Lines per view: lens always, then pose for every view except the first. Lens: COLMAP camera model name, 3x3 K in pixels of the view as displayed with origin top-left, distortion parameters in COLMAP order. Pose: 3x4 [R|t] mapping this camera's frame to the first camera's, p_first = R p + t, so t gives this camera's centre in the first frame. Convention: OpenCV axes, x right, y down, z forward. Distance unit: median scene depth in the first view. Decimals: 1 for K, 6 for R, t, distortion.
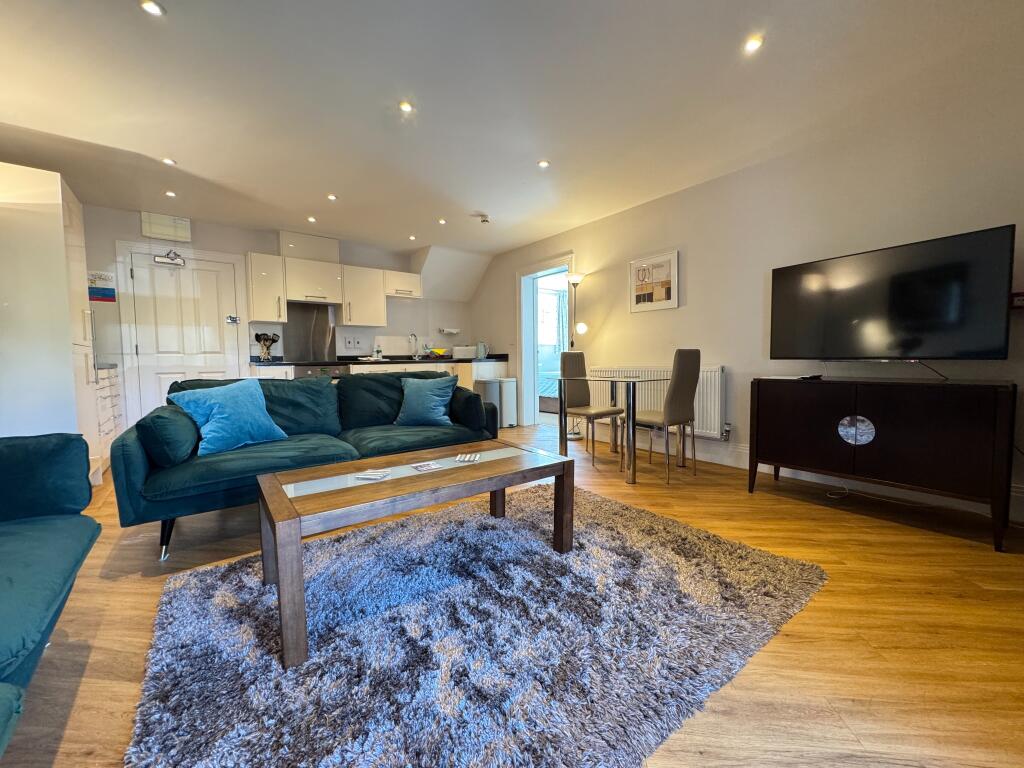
lens RADIAL K [[407.5, 0, 511.2], [0, 407.5, 386.0], [0, 0, 1]] dist [-0.000901, -0.000624]
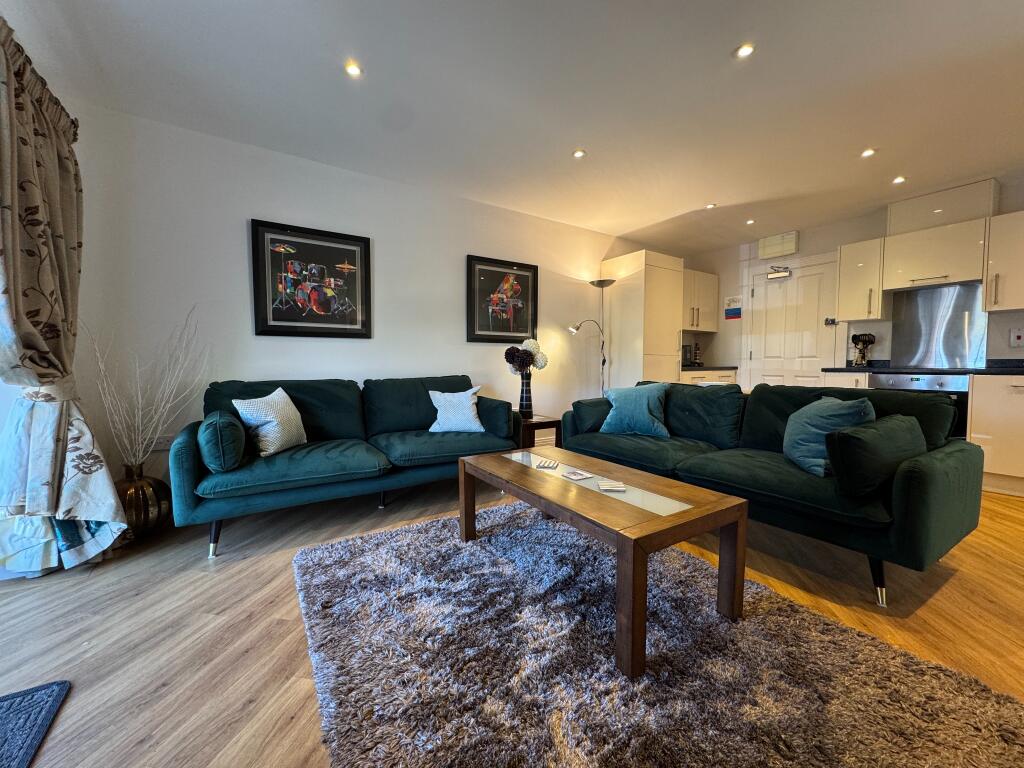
lens RADIAL K [[407.5, 0, 513.0], [0, 407.5, 387.4], [0, 0, 1]] dist [-0.000901, -0.000624]
pose [[-0.076741, 0.070082, -0.994585, 0.322367], [-0.060291, 0.995375, 0.074789, -0.038049], [0.995226, 0.065704, -0.072161, 0.350809]]
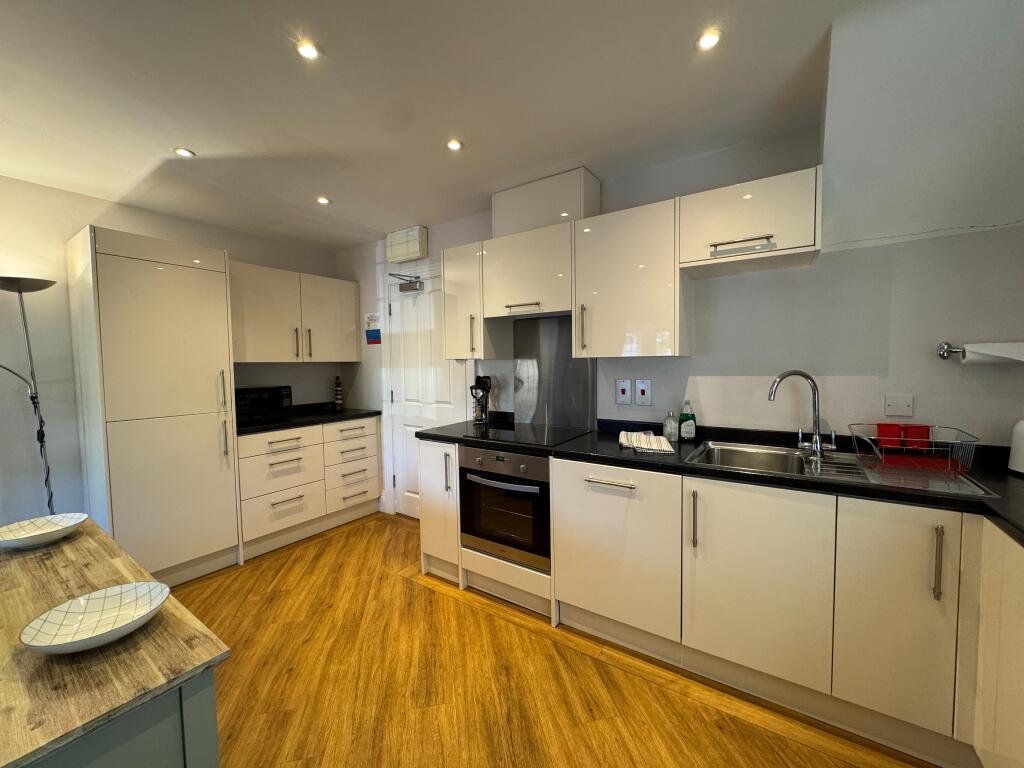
lens RADIAL K [[407.5, 0, 506.7], [0, 407.5, 387.0], [0, 0, 1]] dist [-0.000901, -0.000624]
pose [[0.297009, 0.067263, -0.952503, -0.009722], [-0.050186, 0.997237, 0.054773, -0.153671], [0.953555, 0.031534, 0.299564, 0.882006]]
